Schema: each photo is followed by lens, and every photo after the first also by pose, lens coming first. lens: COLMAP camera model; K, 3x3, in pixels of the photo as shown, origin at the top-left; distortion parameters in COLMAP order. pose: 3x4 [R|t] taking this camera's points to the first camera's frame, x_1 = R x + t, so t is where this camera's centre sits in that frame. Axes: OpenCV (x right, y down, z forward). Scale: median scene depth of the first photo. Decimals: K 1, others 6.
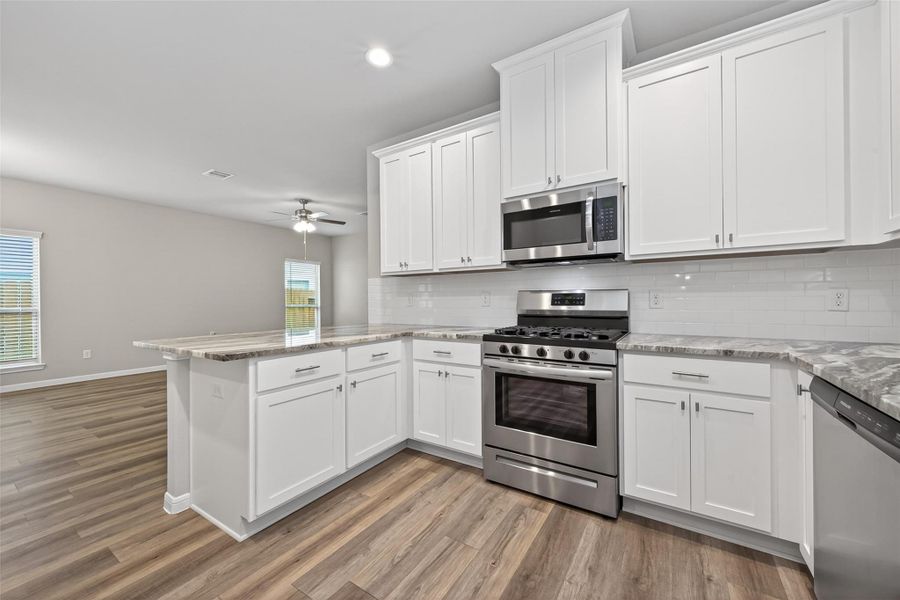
lens RADIAL K [[347.6, 0, 451.3], [0, 347.6, 298.0], [0, 0, 1]] dist [0.002077, -0.001450]
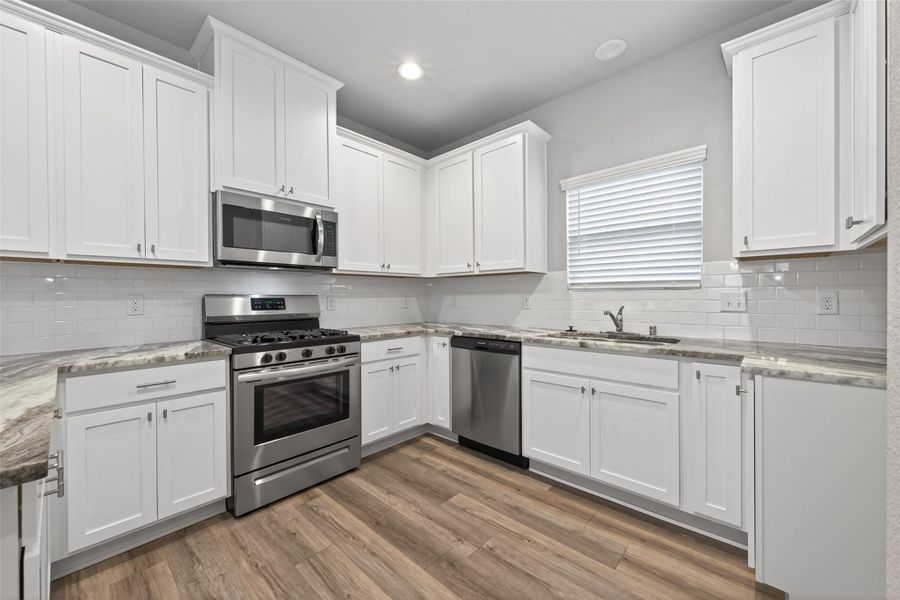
lens RADIAL K [[347.6, 0, 453.6], [0, 347.6, 296.6], [0, 0, 1]] dist [0.002077, -0.001450]
pose [[0.165026, 0.008704, 0.986251, -0.702675], [0.000247, 0.999961, -0.008867, -0.010021], [-0.986289, 0.001707, 0.165017, 0.363297]]
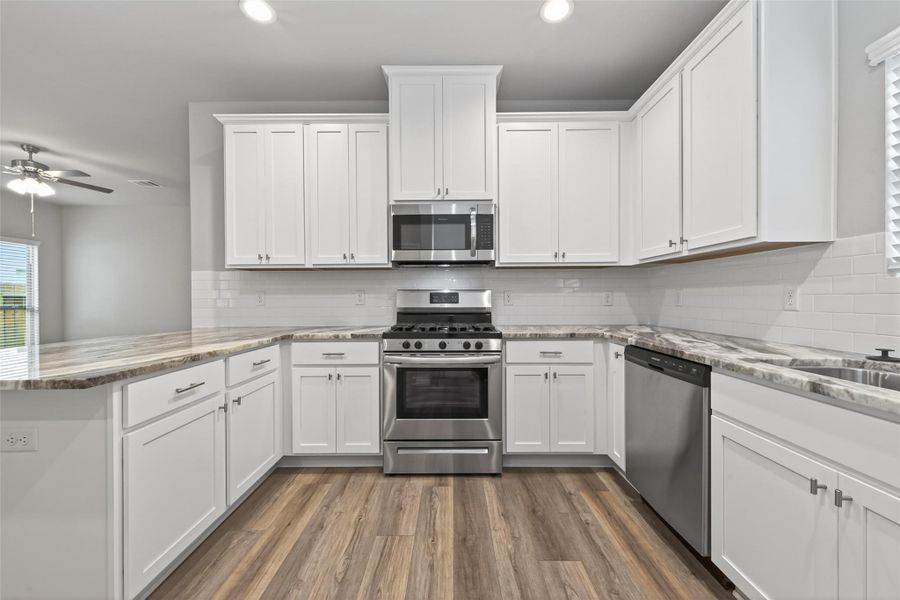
lens RADIAL K [[347.6, 0, 452.0], [0, 347.6, 298.4], [0, 0, 1]] dist [0.002077, -0.001450]
pose [[0.841436, 0.002716, 0.540349, -0.308341], [-0.004353, 0.999989, 0.001753, 0.003542], [-0.540339, -0.003827, 0.841439, 0.042472]]
